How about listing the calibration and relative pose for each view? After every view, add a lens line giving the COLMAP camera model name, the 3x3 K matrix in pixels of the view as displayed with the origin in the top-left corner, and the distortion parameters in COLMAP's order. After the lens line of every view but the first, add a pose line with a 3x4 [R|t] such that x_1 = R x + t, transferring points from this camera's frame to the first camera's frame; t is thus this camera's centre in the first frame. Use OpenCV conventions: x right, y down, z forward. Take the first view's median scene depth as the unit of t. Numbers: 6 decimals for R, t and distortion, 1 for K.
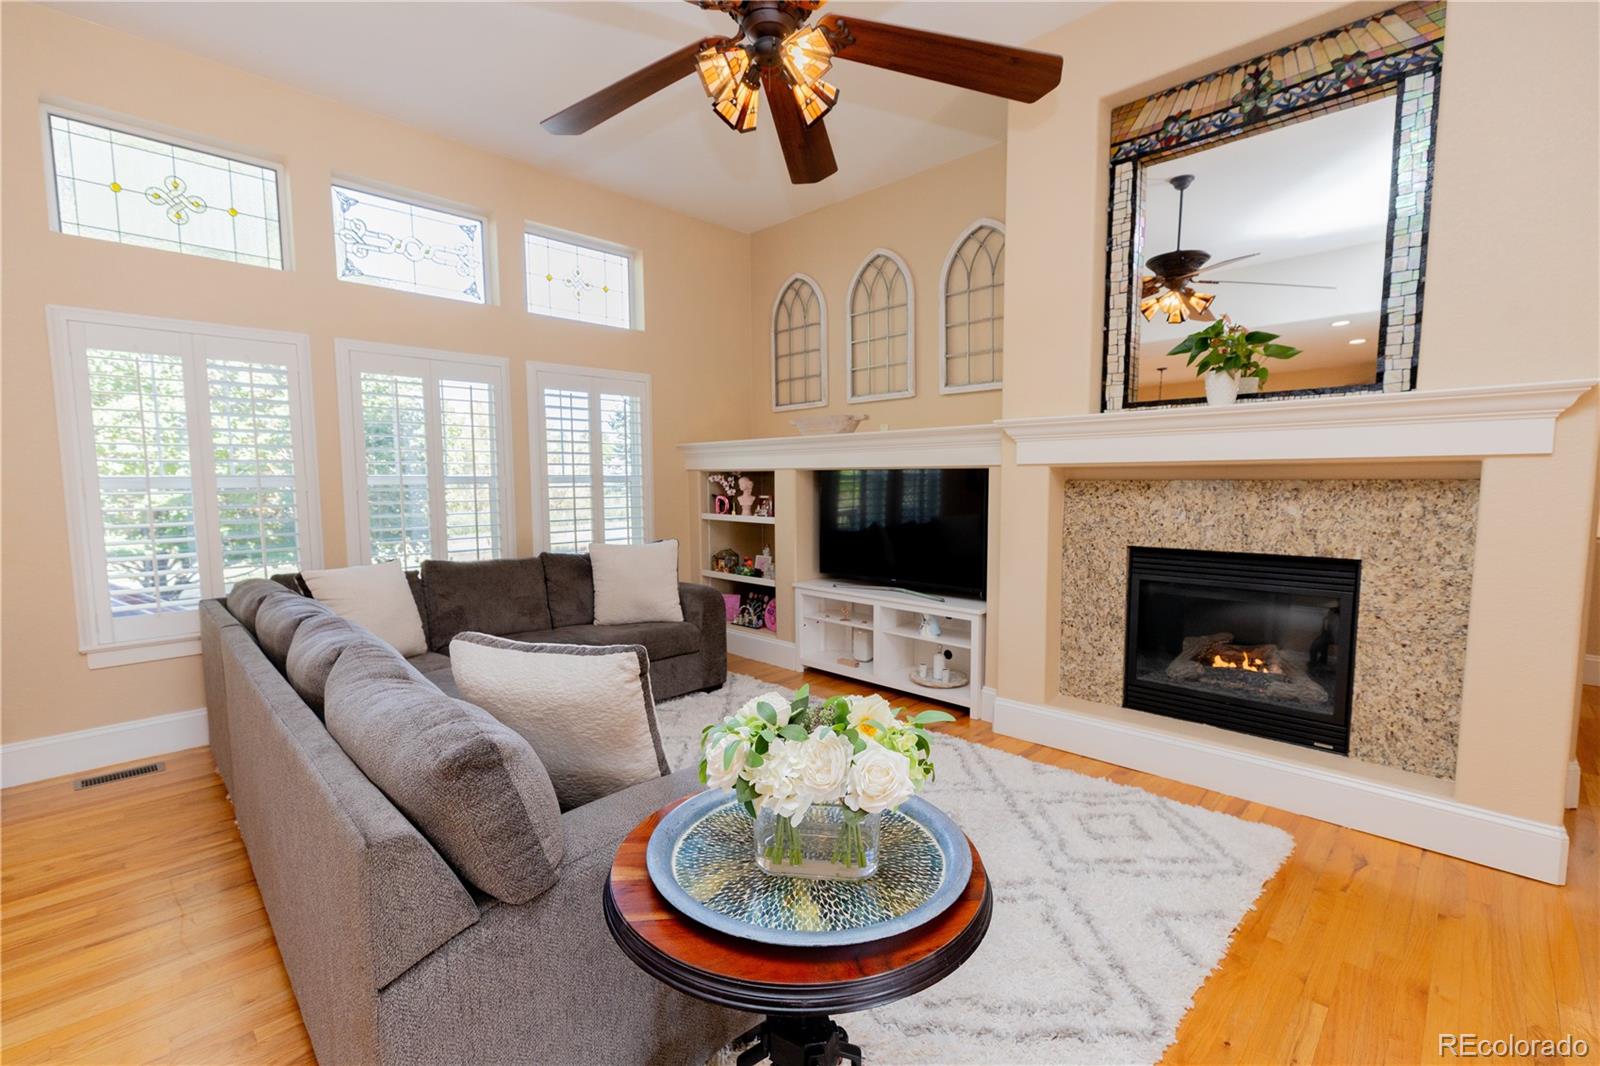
lens RADIAL K [[711.9, 0, 789.5], [0, 711.9, 540.4], [0, 0, 1]] dist [0.006929, 0.000180]
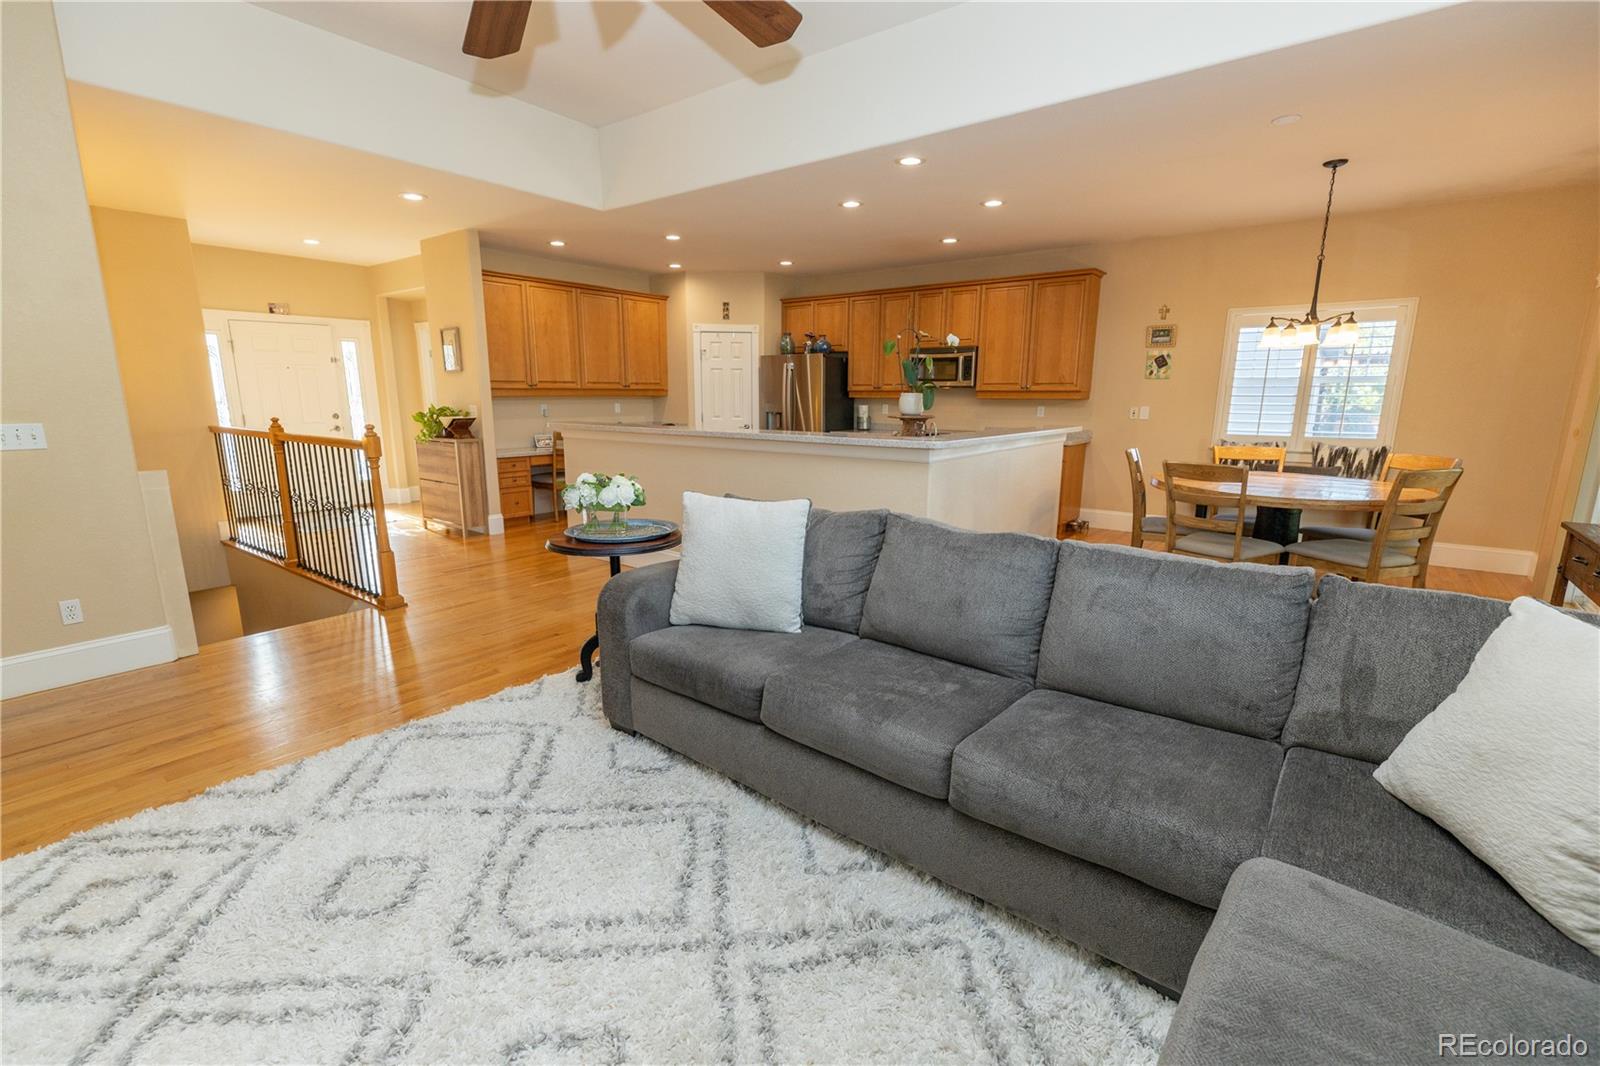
lens RADIAL K [[711.9, 0, 789.5], [0, 711.9, 540.4], [0, 0, 1]] dist [0.006929, 0.000180]
pose [[-0.993840, 0.027341, -0.107395, -0.118832], [-0.005168, 0.956599, 0.291361, -0.112933], [0.110700, 0.290122, -0.950566, 1.182884]]
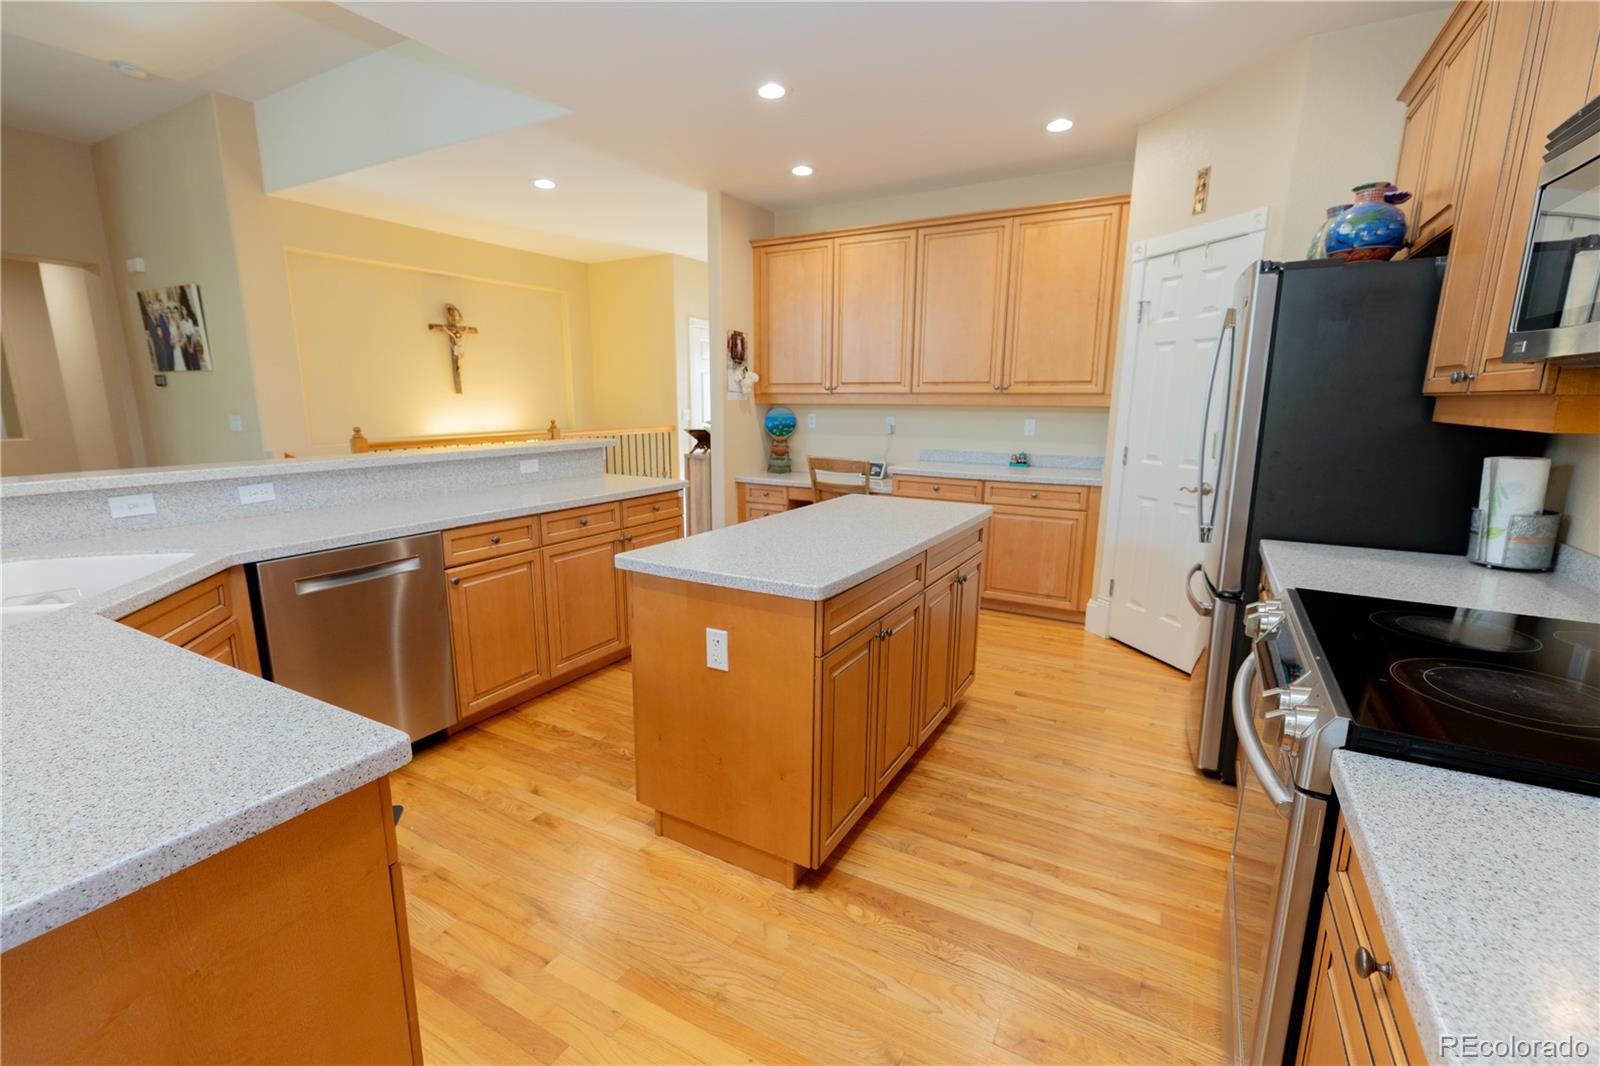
lens RADIAL K [[703.2, 0, 793.5], [0, 703.2, 539.8], [0, 0, 1]] dist [-0.003699, -0.000213]
pose [[-0.252048, -0.187158, 0.949444, -0.983182], [0.085561, 0.972967, 0.214509, 0.044532], [-0.963925, 0.135302, -0.229221, -0.502978]]
